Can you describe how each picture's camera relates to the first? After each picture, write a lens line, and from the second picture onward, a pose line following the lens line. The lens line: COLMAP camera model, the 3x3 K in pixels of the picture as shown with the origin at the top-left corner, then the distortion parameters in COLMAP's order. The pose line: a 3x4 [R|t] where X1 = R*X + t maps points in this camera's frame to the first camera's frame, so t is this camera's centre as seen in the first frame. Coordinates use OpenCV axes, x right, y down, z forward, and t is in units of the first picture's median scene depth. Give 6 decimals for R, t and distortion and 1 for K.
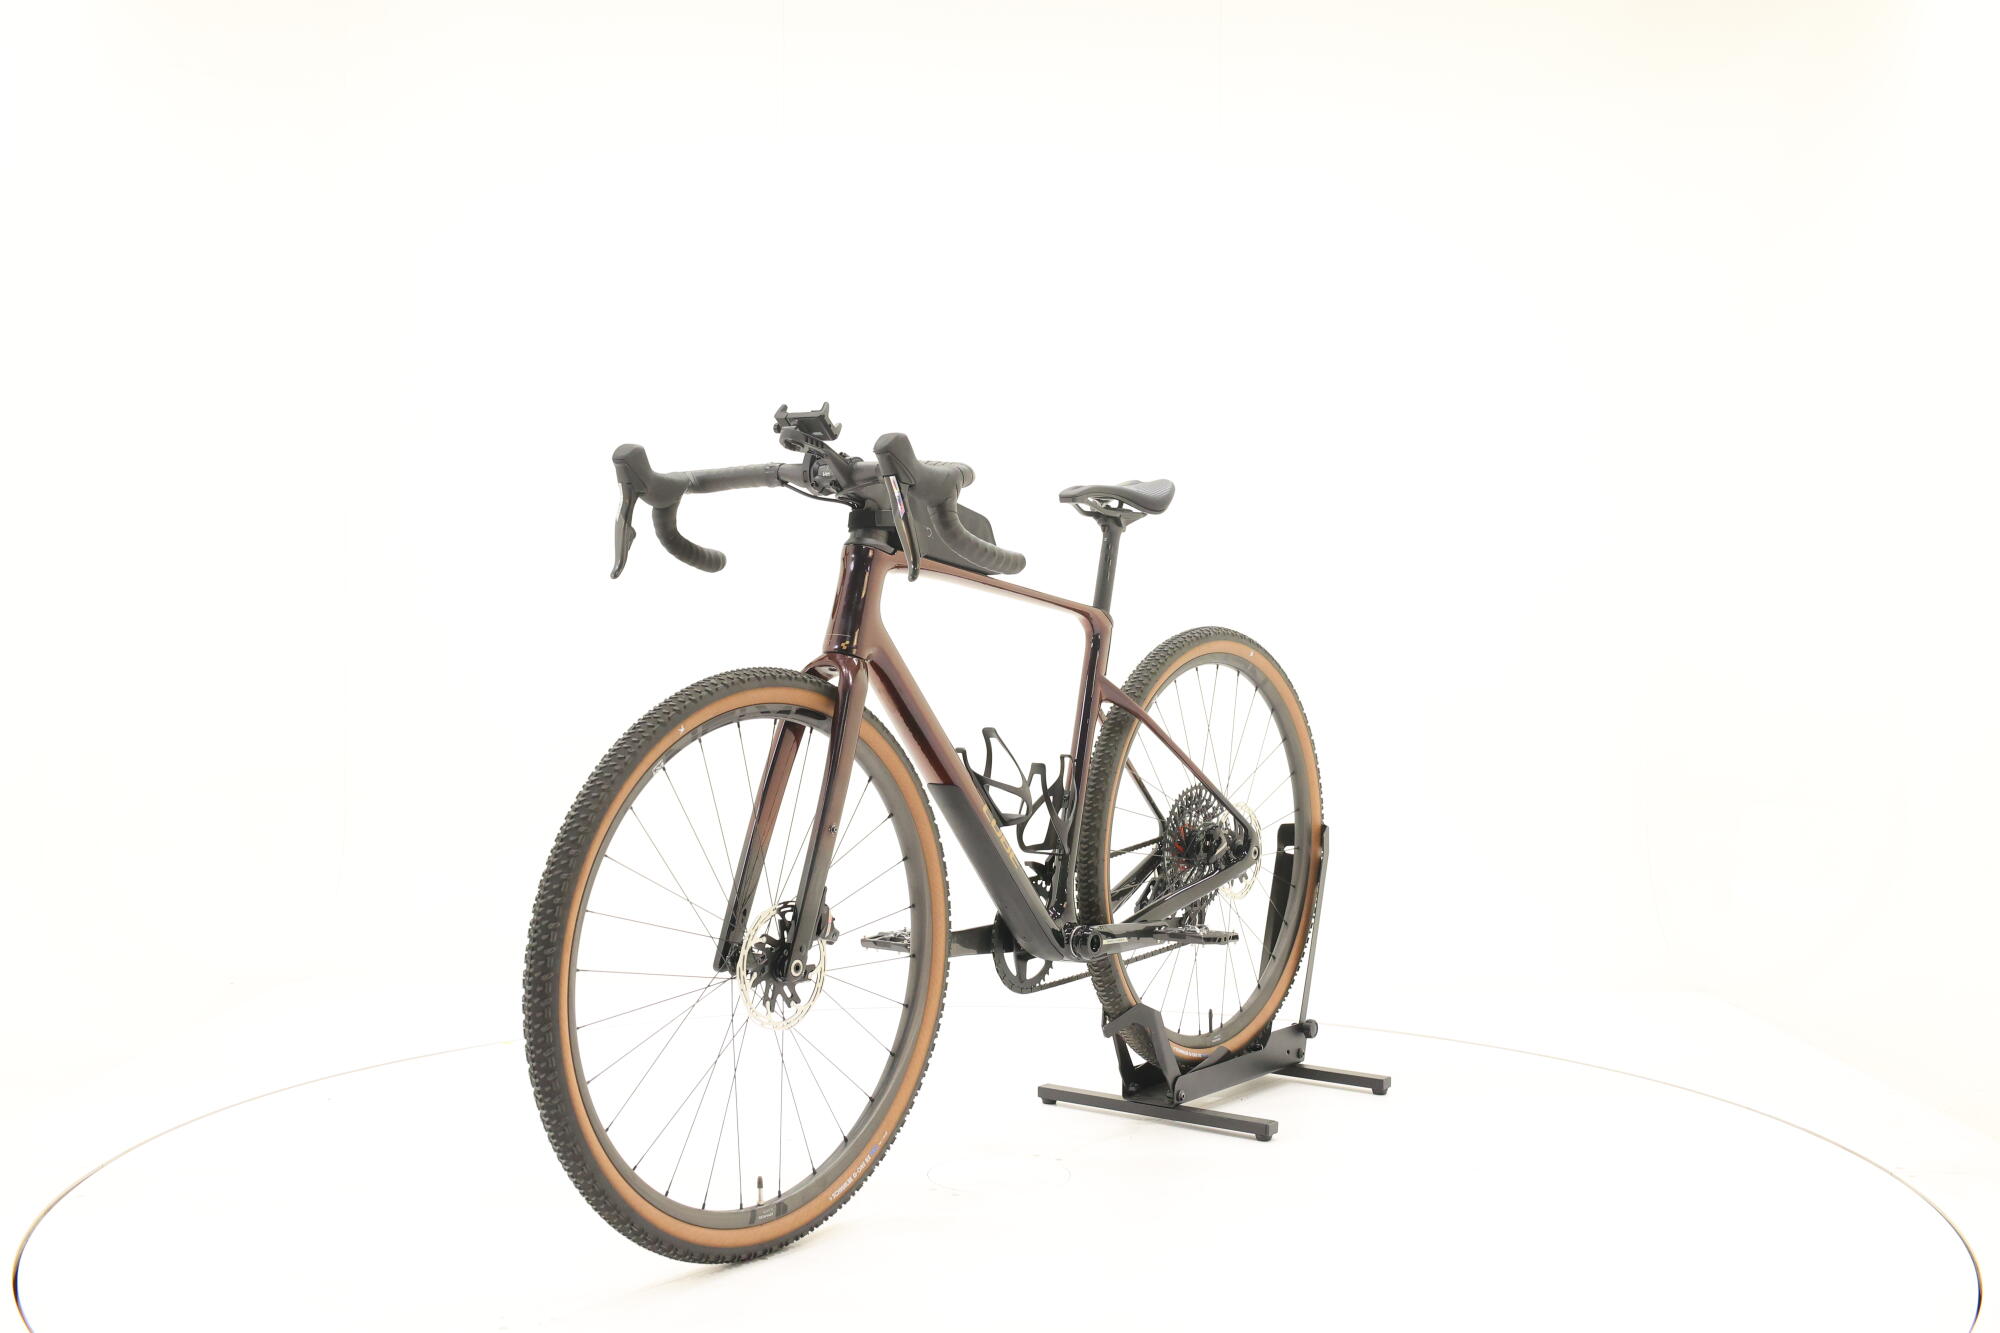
lens RADIAL K [[2123.4, 0, 1000.8], [0, 2123.4, 616.6], [0, 0, 1]] dist [-0.012242, -0.007687]
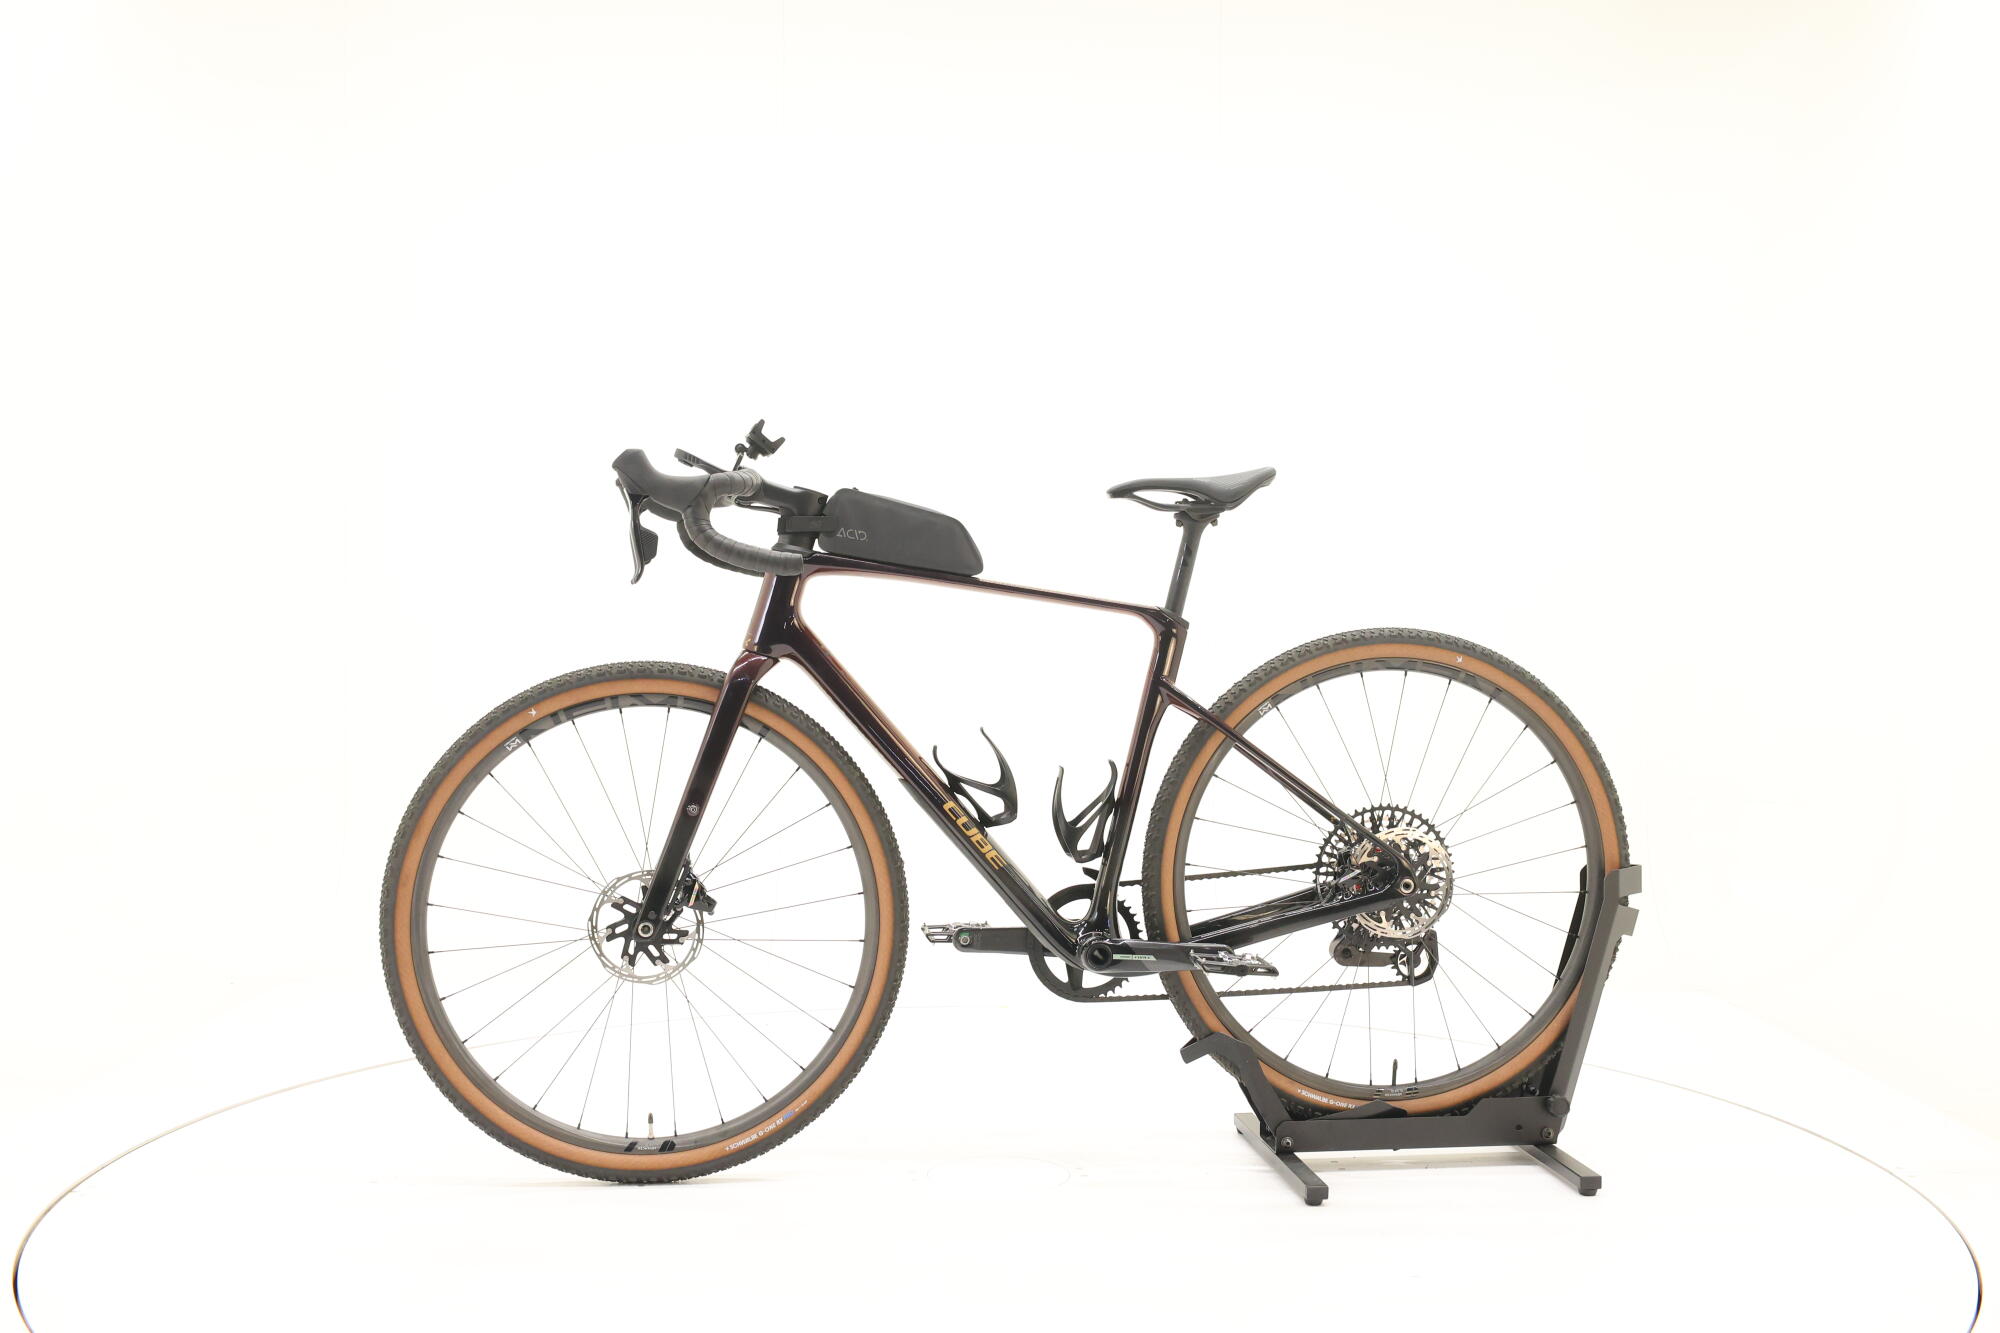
lens RADIAL K [[2153.6, 0, 1000.0], [0, 2153.6, 666.5], [0, 0, 1]] dist [-0.003459, 0.002254]
pose [[0.696846, 0.015545, -0.717053, 0.763029], [-0.002133, 0.999806, 0.019603, 0.003882], [0.717218, -0.012131, 0.696743, 0.312172]]
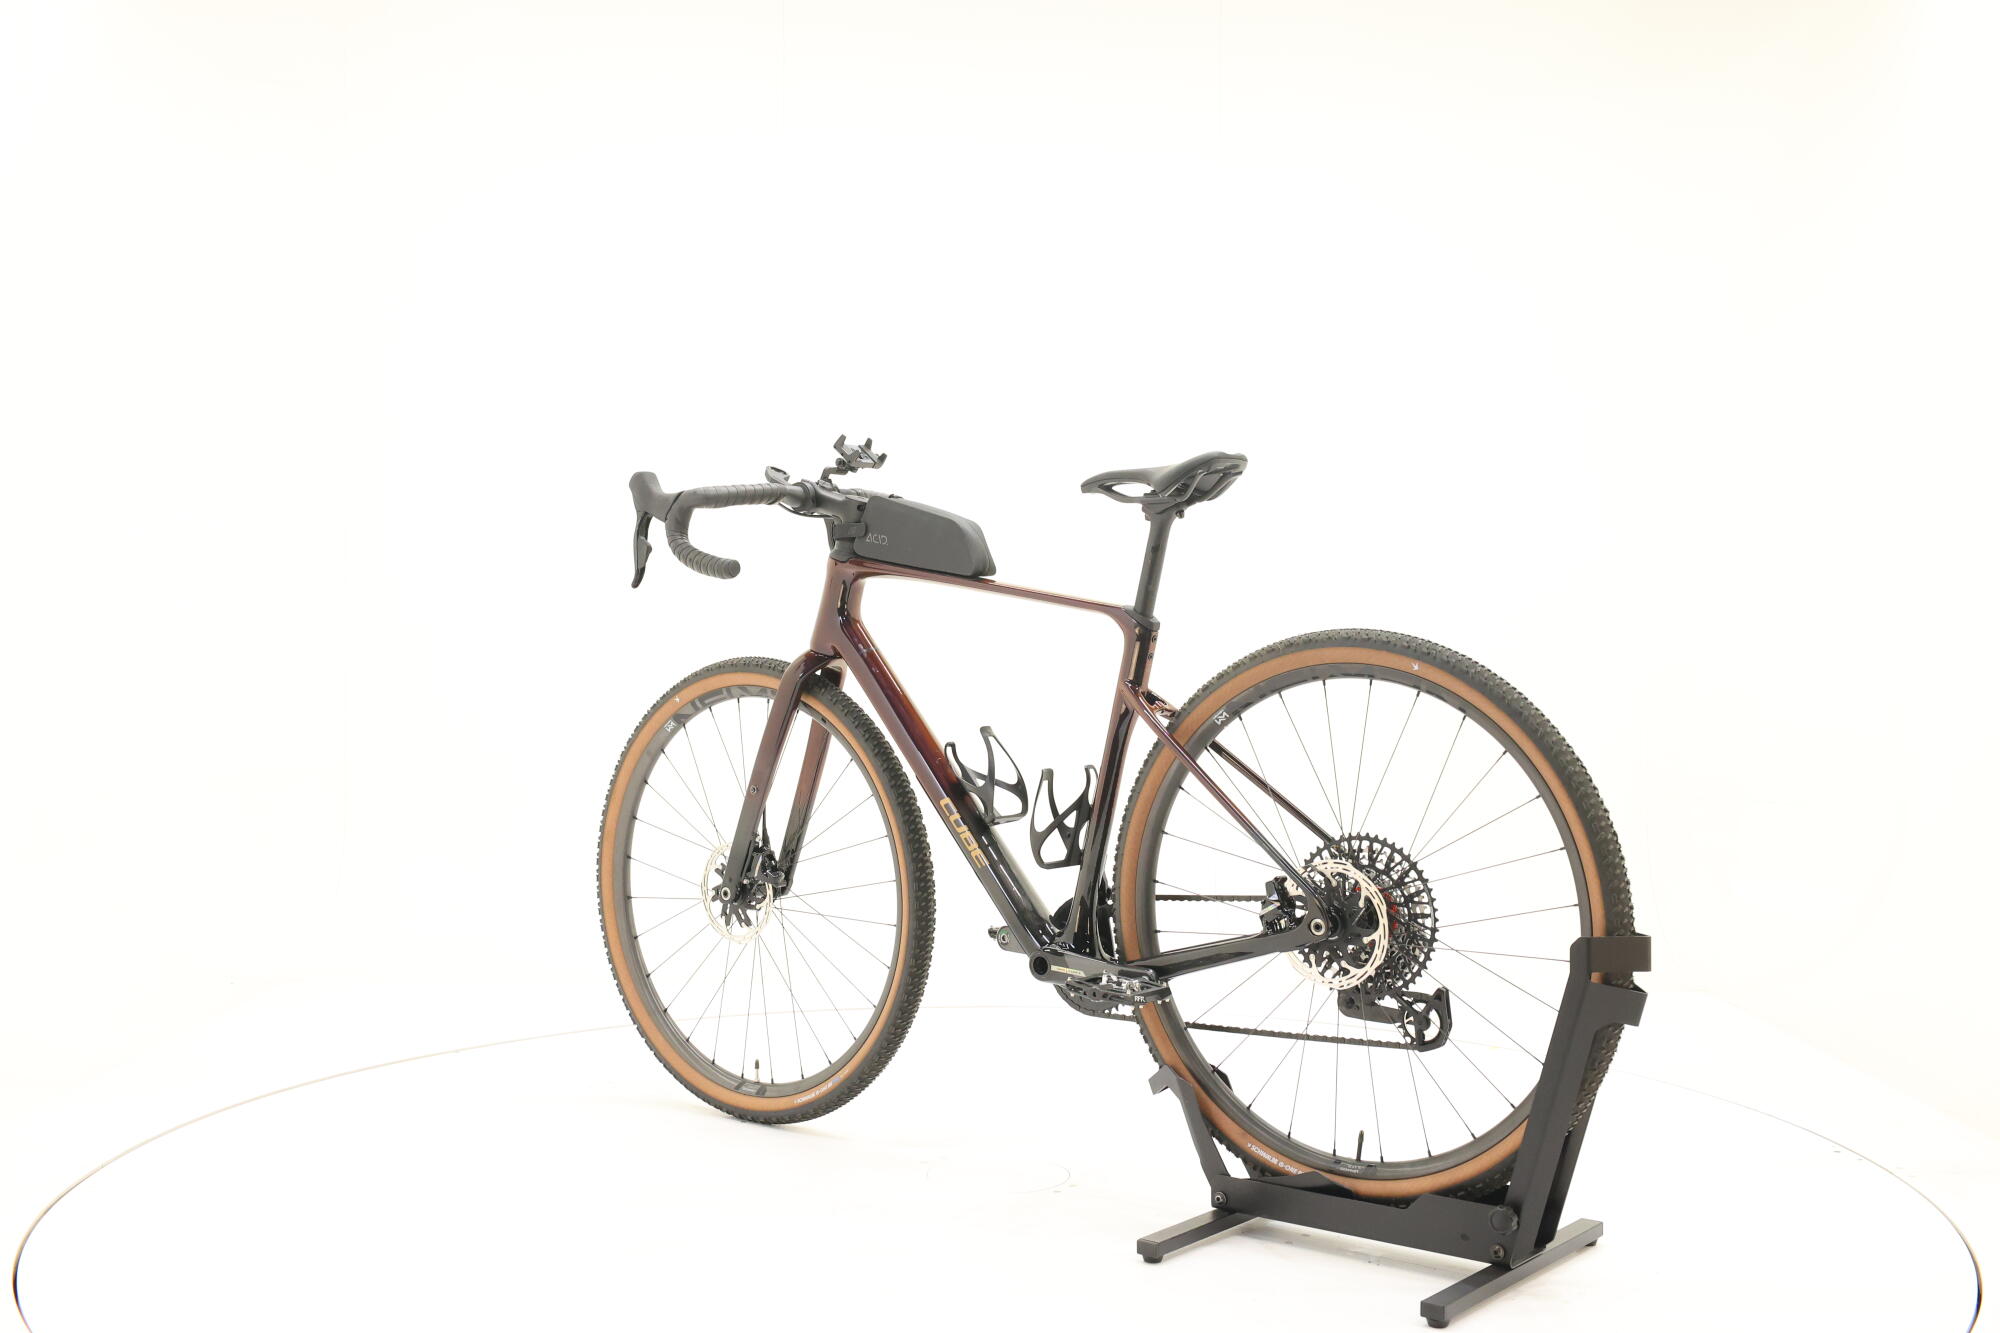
lens RADIAL K [[2153.6, 0, 1000.0], [0, 2153.6, 666.5], [0, 0, 1]] dist [-0.003459, 0.002254]
pose [[-0.035879, 0.010721, -0.999299, 1.066812], [-0.010082, 0.999888, 0.011090, 0.012770], [0.999305, 0.010473, -0.035767, 1.091154]]
